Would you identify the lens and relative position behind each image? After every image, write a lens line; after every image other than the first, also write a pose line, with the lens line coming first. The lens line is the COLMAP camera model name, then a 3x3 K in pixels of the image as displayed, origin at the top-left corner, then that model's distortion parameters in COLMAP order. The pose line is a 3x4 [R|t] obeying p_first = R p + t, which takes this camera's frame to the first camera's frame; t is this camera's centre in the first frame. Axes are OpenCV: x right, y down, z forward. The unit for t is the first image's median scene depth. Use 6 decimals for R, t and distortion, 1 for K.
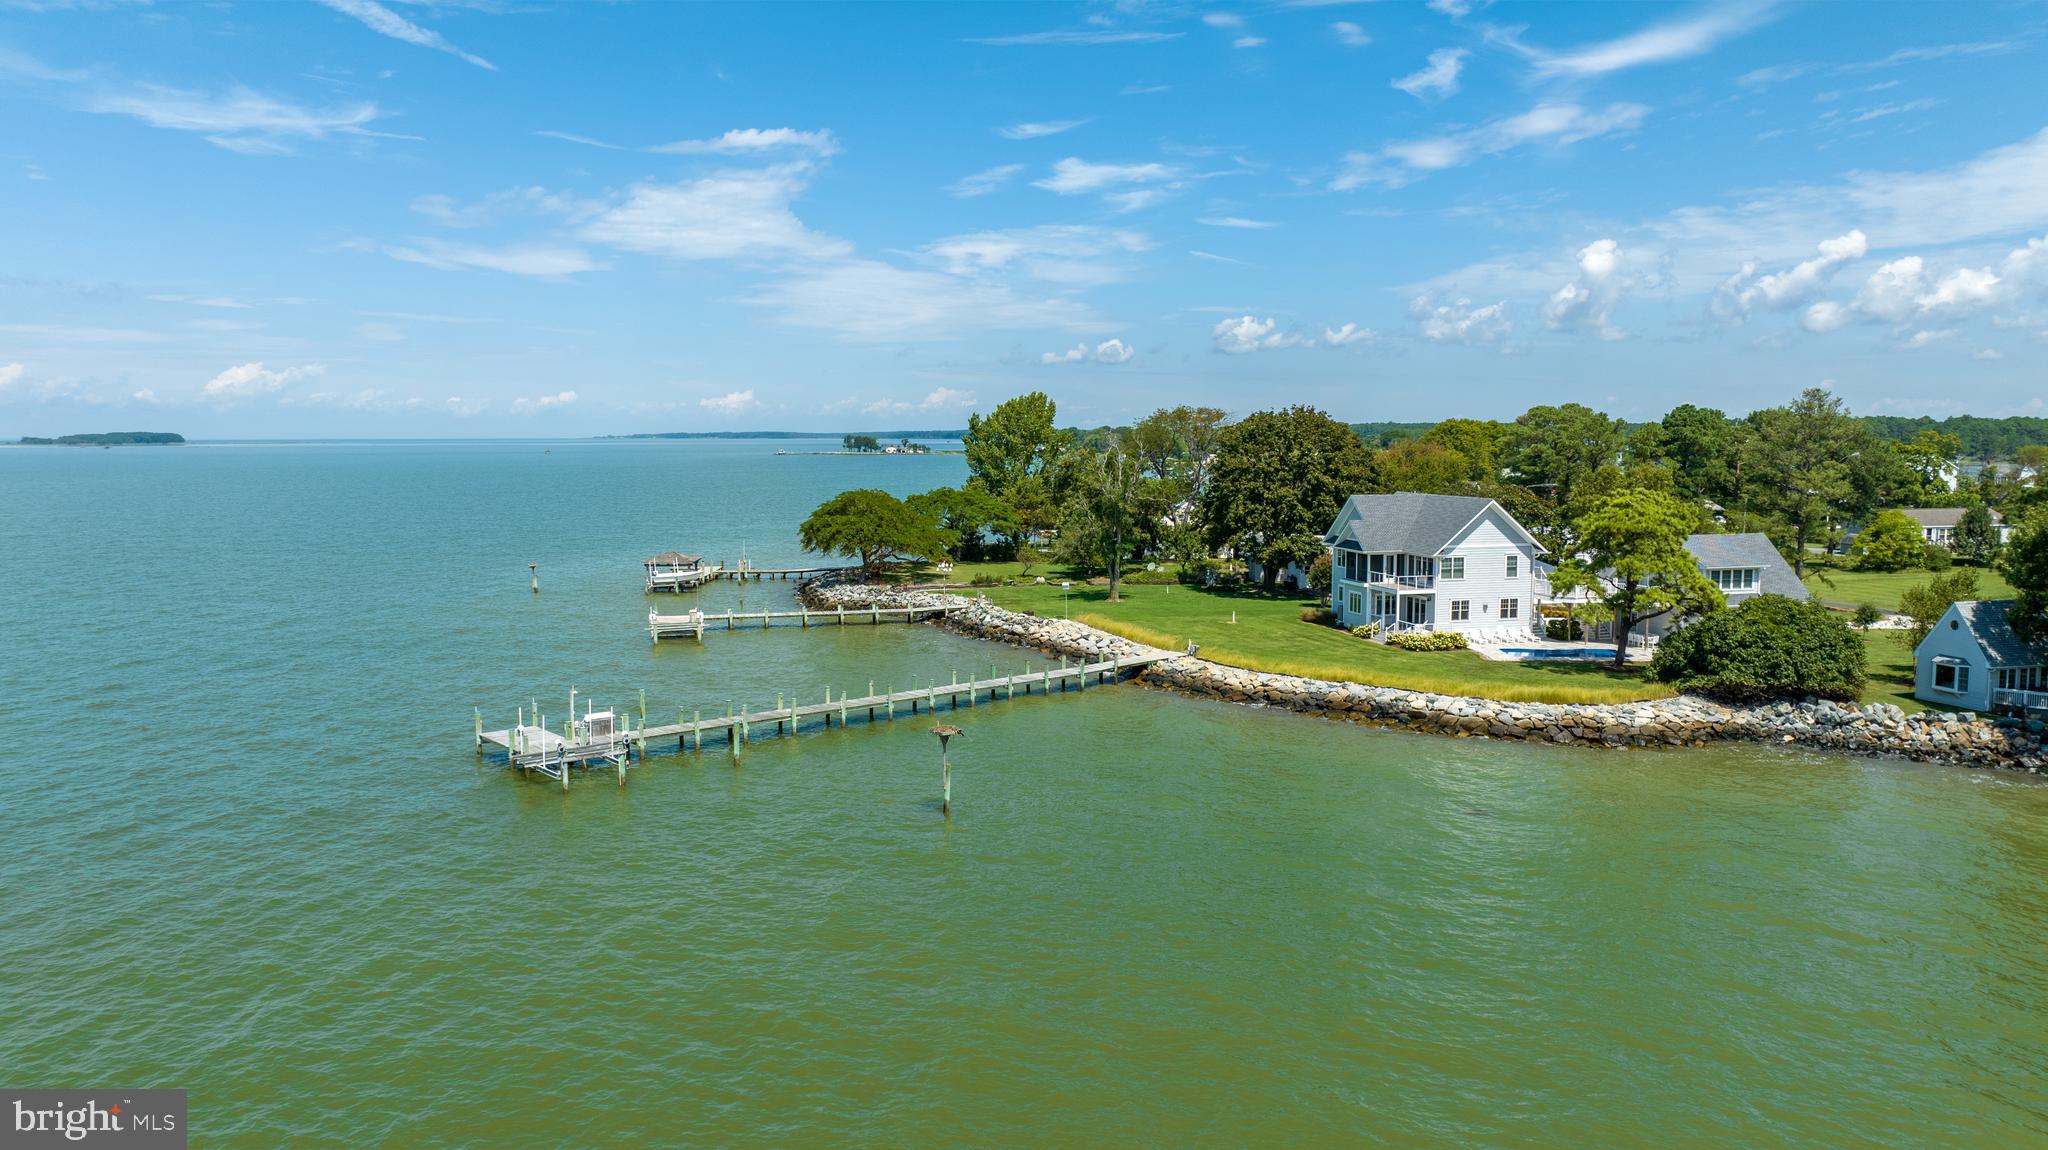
lens RADIAL K [[1453.7, 0, 1024.0], [0, 1453.7, 575.0], [0, 0, 1]] dist [-0.022212, 0.051928]
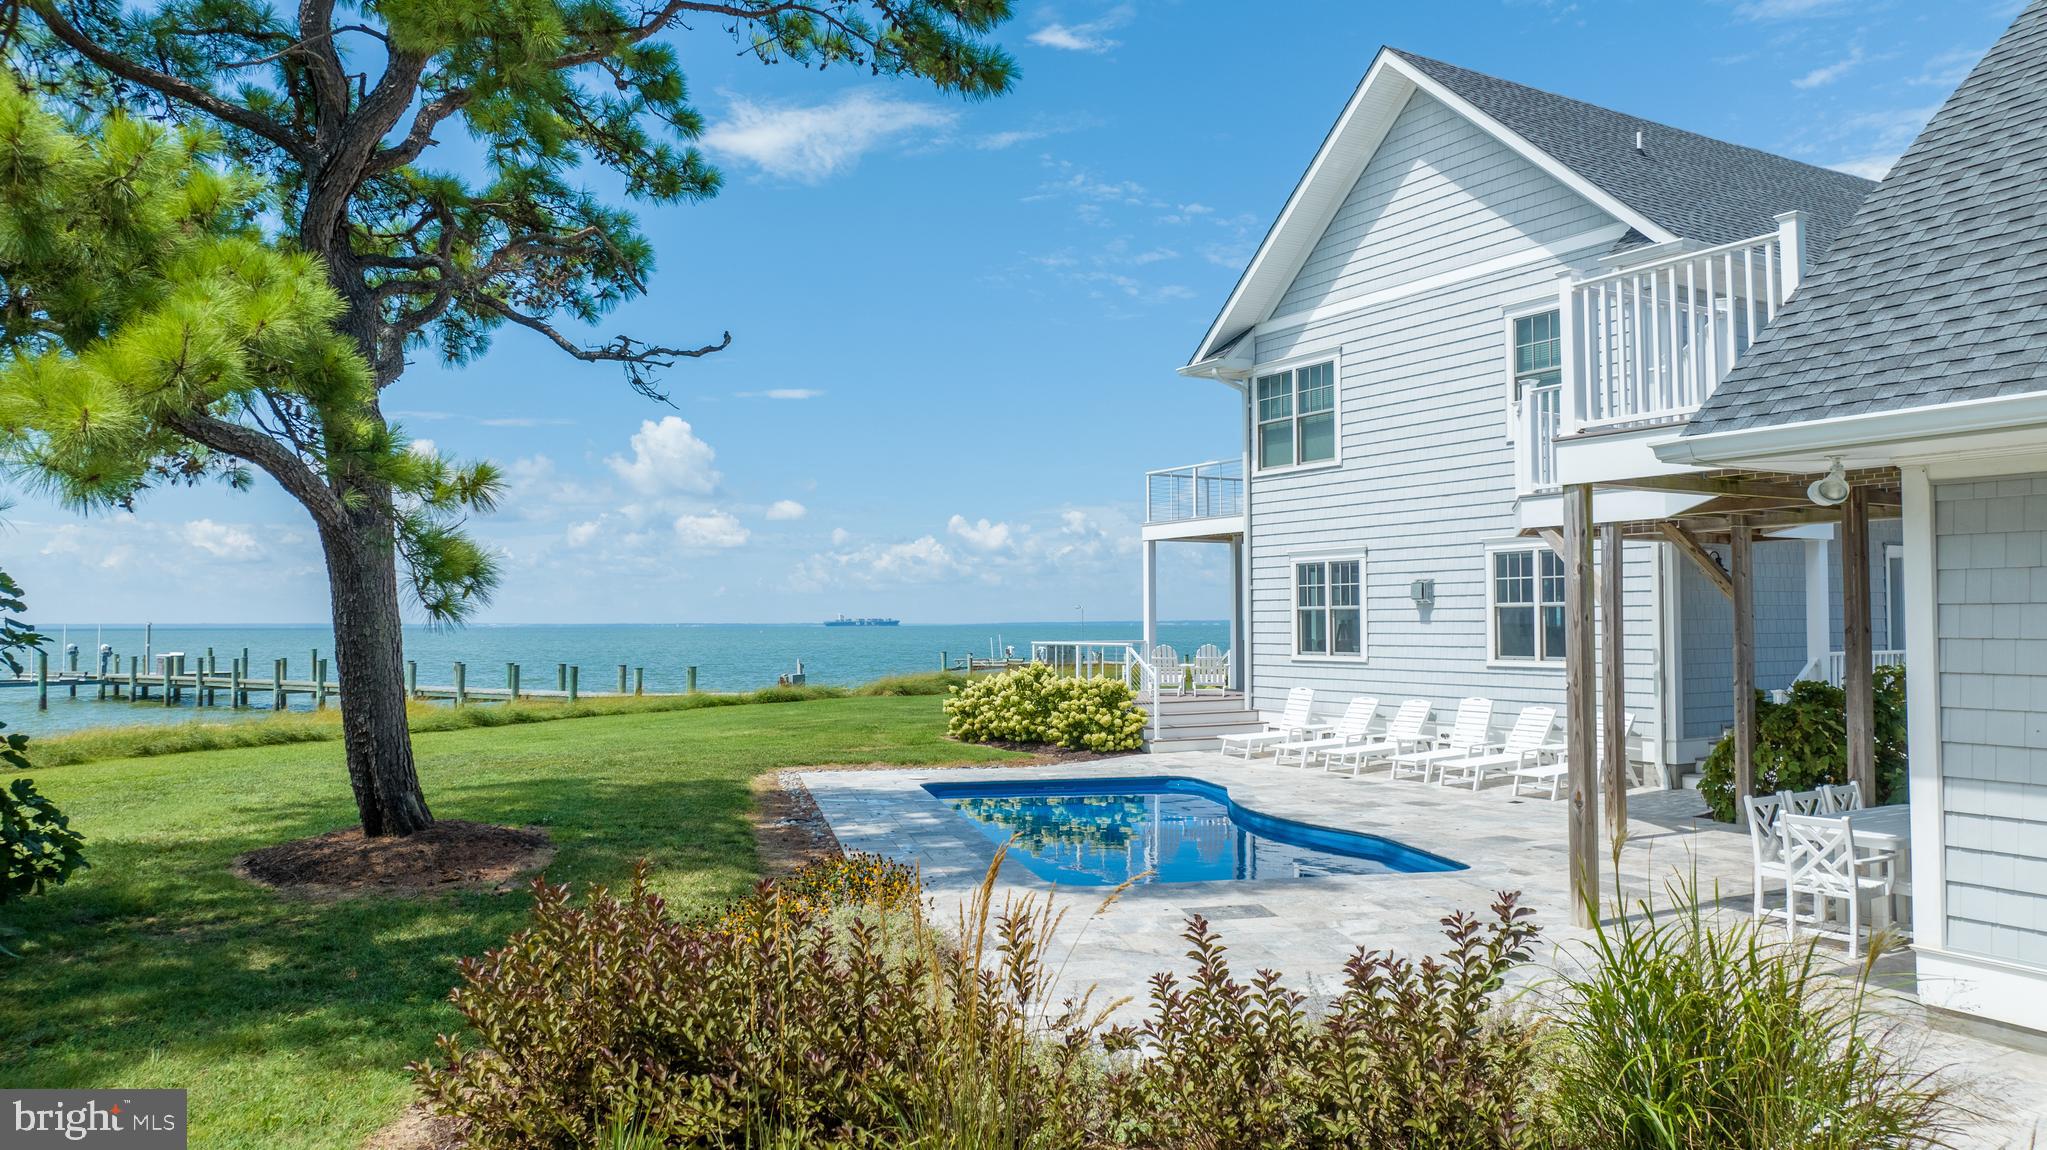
lens RADIAL K [[1476.5, 0, 1011.6], [0, 1476.5, 582.5], [0, 0, 1]] dist [0.005769, -0.003616]
pose [[0.258541, -0.029333, -0.965555, 0.498033], [-0.093417, 0.994095, -0.055214, 0.036992], [0.961473, 0.104475, 0.254274, 0.892500]]
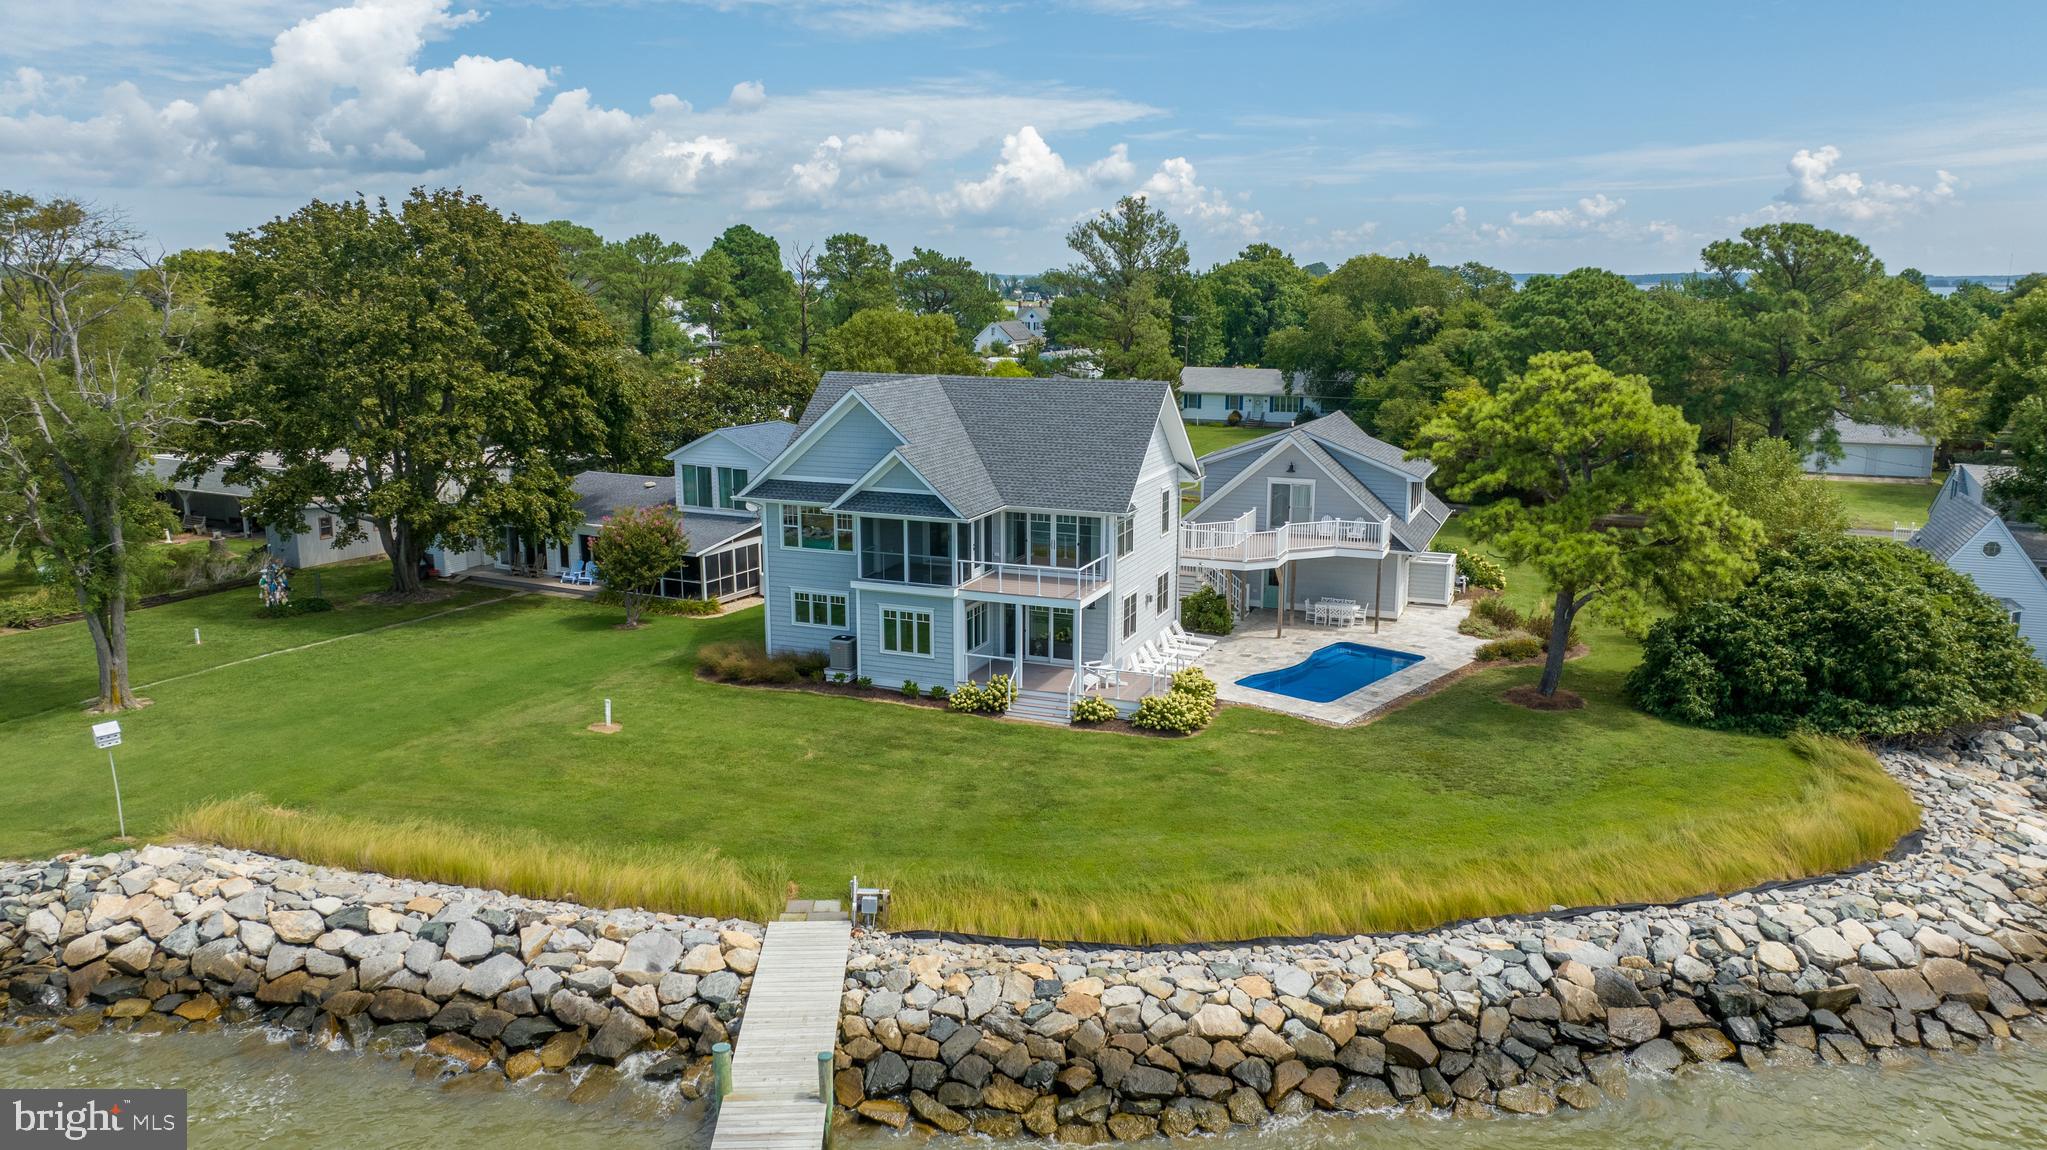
lens RADIAL K [[1442.3, 0, 1023.5], [0, 1442.3, 575.0], [0, 0, 1]] dist [-0.022810, 0.008694]
pose [[0.601793, -0.159630, 0.782537, -0.095952], [0.074994, 0.986787, 0.143623, -0.060764], [-0.795123, -0.027746, 0.605813, 0.731440]]
